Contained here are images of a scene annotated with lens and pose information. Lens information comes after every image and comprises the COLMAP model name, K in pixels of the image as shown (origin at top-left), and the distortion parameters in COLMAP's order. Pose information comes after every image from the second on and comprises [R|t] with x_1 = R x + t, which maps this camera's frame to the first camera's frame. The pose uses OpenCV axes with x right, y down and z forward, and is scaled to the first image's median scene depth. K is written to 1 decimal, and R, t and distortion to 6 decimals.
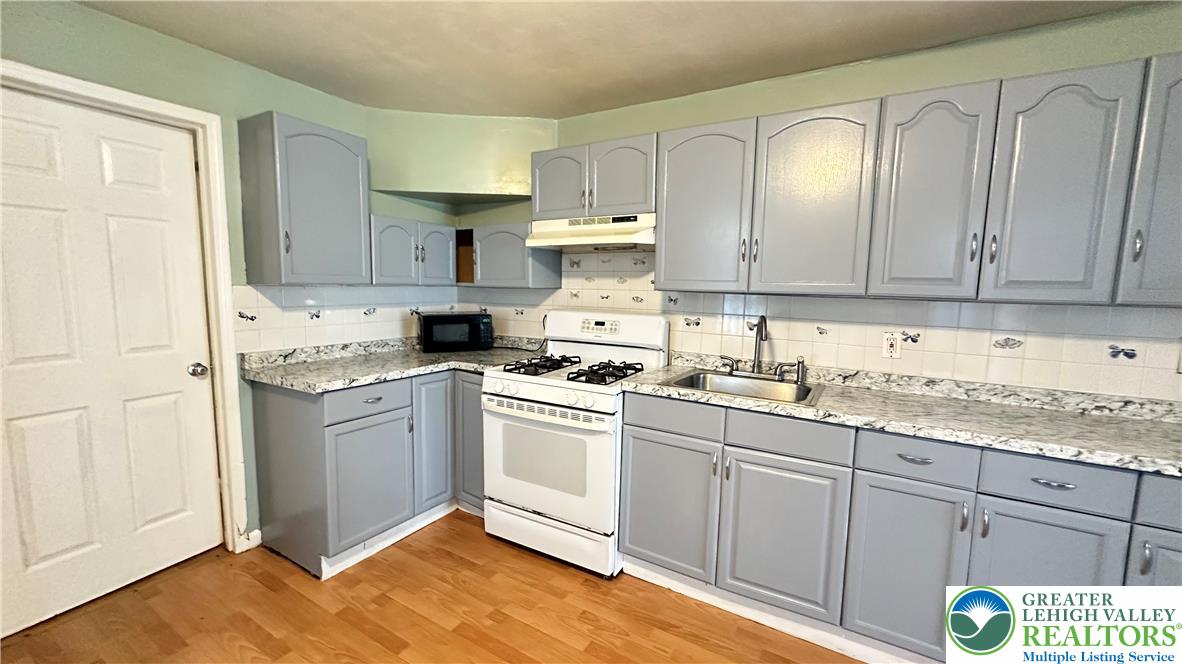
lens RADIAL K [[469.9, 0, 589.4], [0, 469.9, 333.3], [0, 0, 1]] dist [-0.000736, 0.000074]
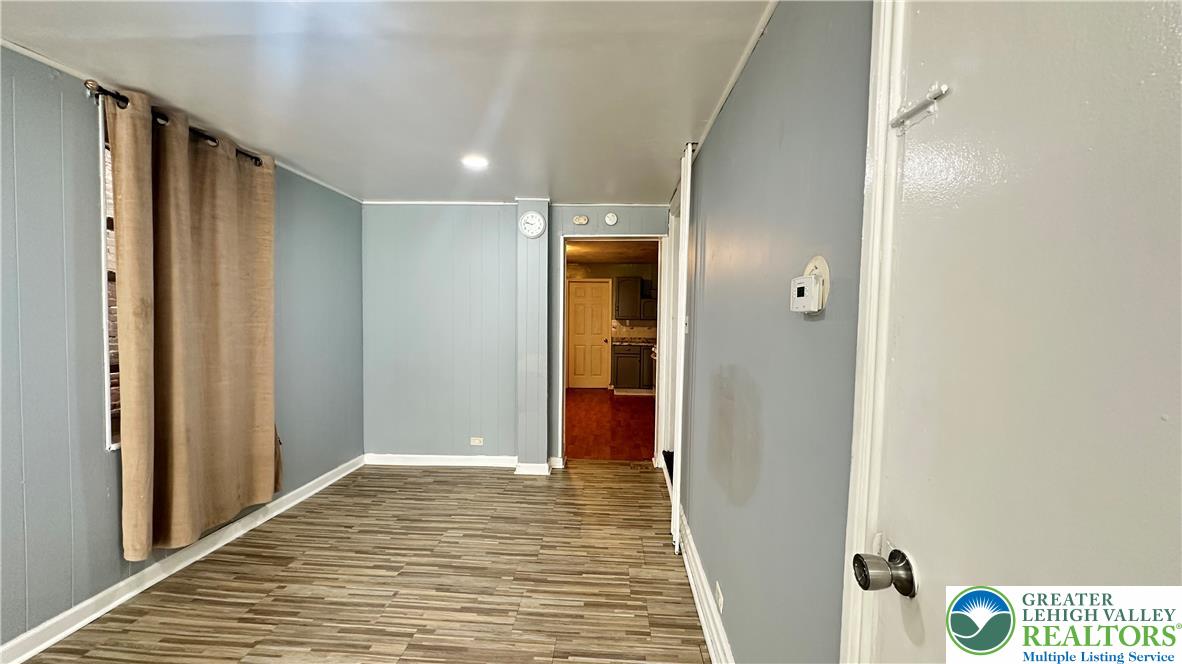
lens RADIAL K [[469.9, 0, 589.4], [0, 469.9, 333.3], [0, 0, 1]] dist [-0.000736, 0.000074]
pose [[0.468081, 0.014124, -0.883572, 2.617774], [-0.101744, 0.994084, -0.038009, 0.181385], [0.877809, 0.107690, 0.466749, -0.988193]]
